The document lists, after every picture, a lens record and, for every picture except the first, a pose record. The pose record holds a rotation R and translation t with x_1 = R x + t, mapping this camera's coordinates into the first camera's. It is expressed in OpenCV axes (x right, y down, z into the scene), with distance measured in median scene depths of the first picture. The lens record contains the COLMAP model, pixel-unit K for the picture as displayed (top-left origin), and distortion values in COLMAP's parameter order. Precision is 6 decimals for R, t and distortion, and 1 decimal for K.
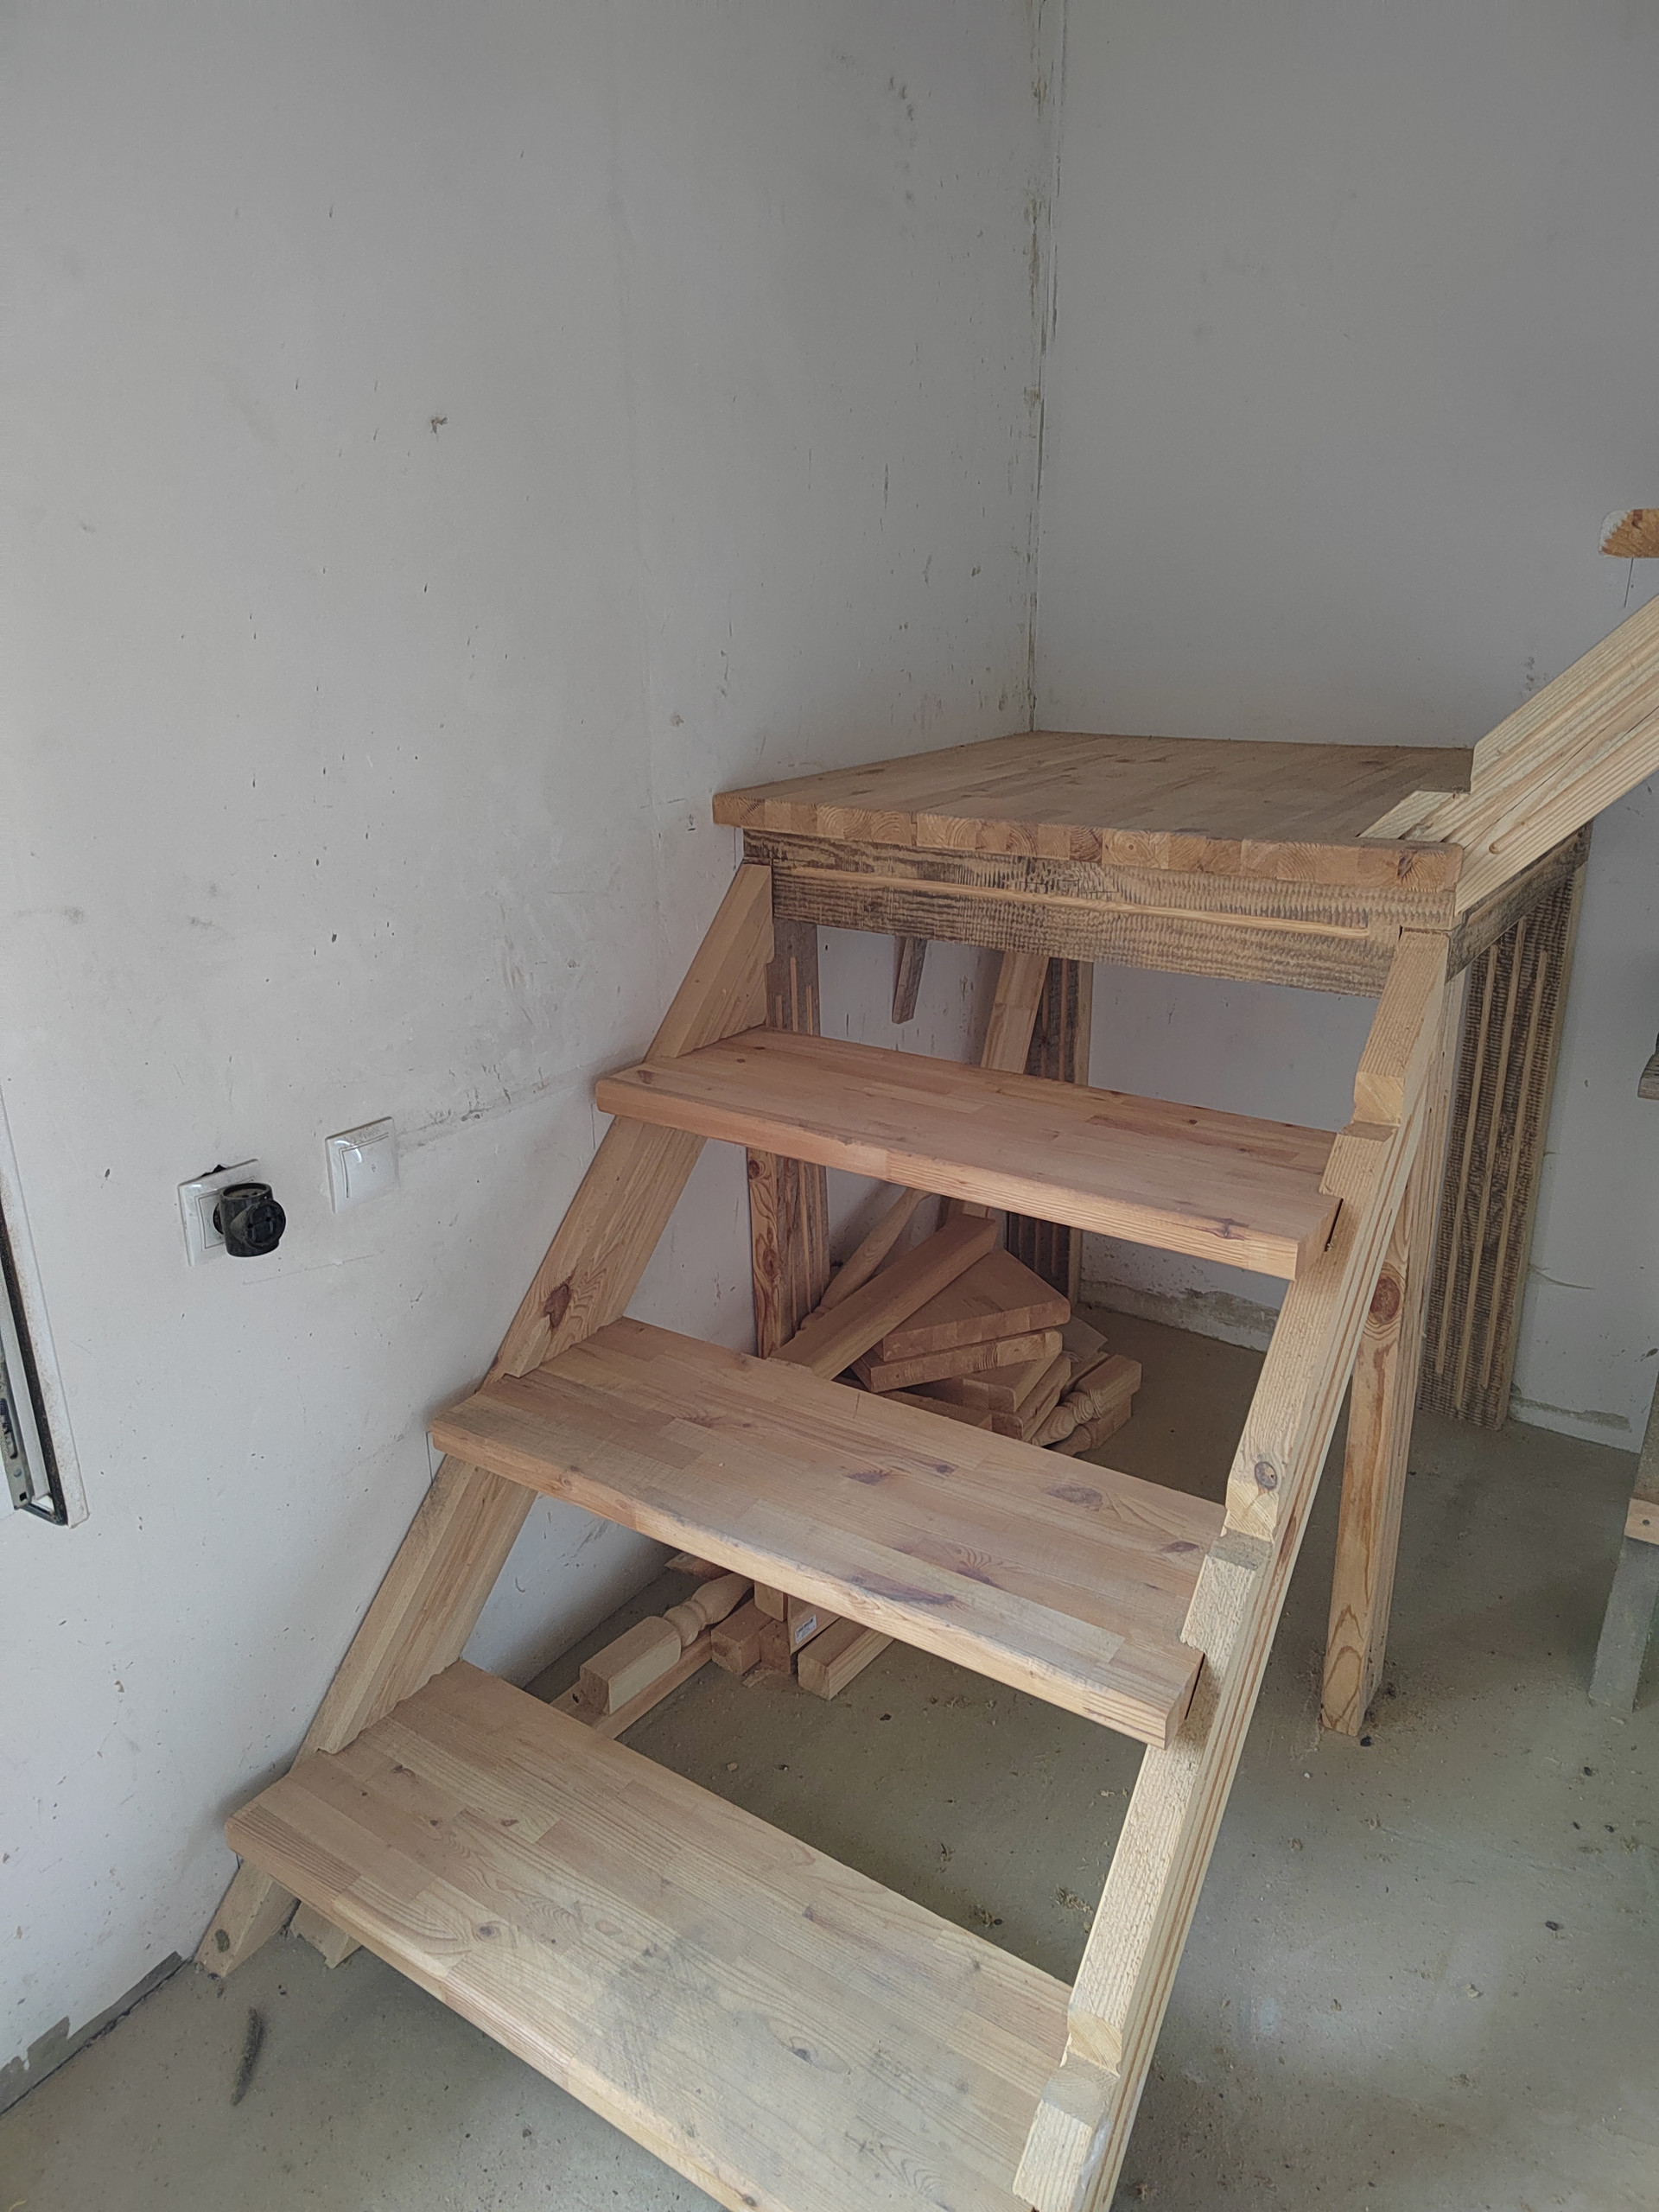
lens RADIAL K [[1498.7, 0, 834.4], [0, 1498.7, 1103.6], [0, 0, 1]] dist [0.040499, -0.023230]
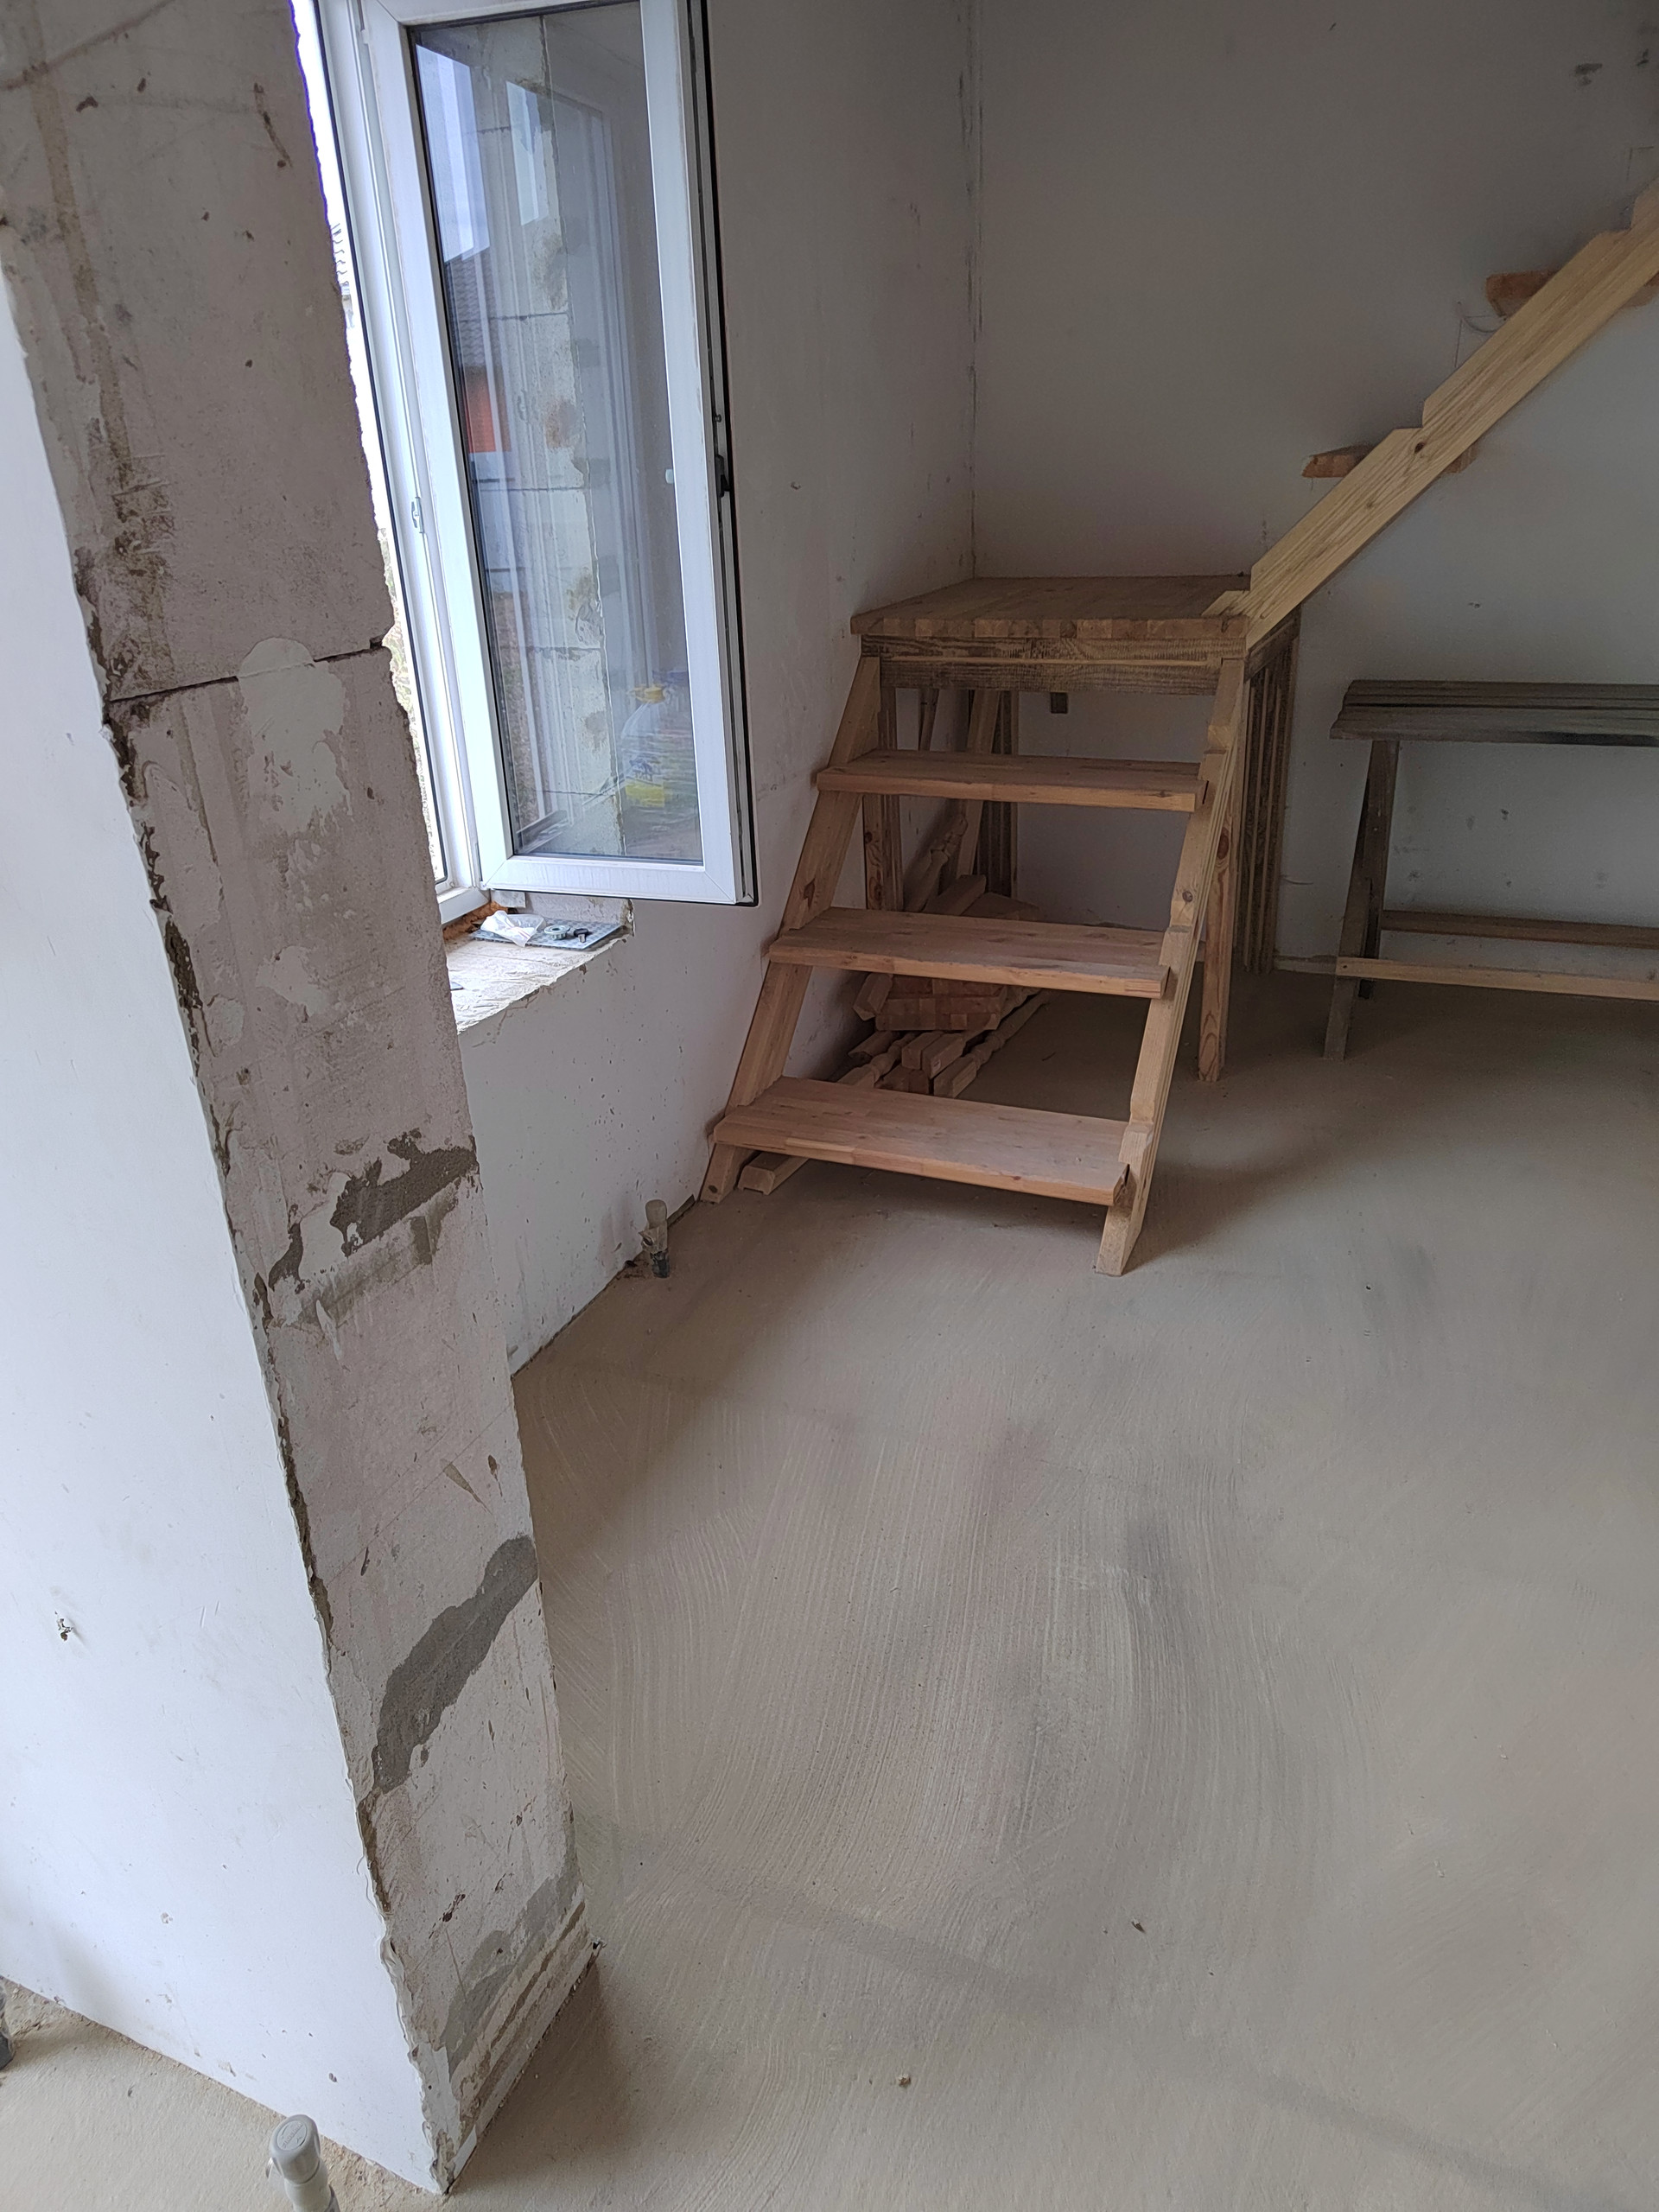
lens RADIAL K [[1498.7, 0, 829.0], [0, 1498.7, 1103.0], [0, 0, 1]] dist [0.040499, -0.023230]
pose [[0.983293, -0.097875, 0.153478, -0.503753], [0.085239, 0.992567, 0.086868, 0.247483], [-0.160839, -0.072334, 0.984326, -0.946935]]
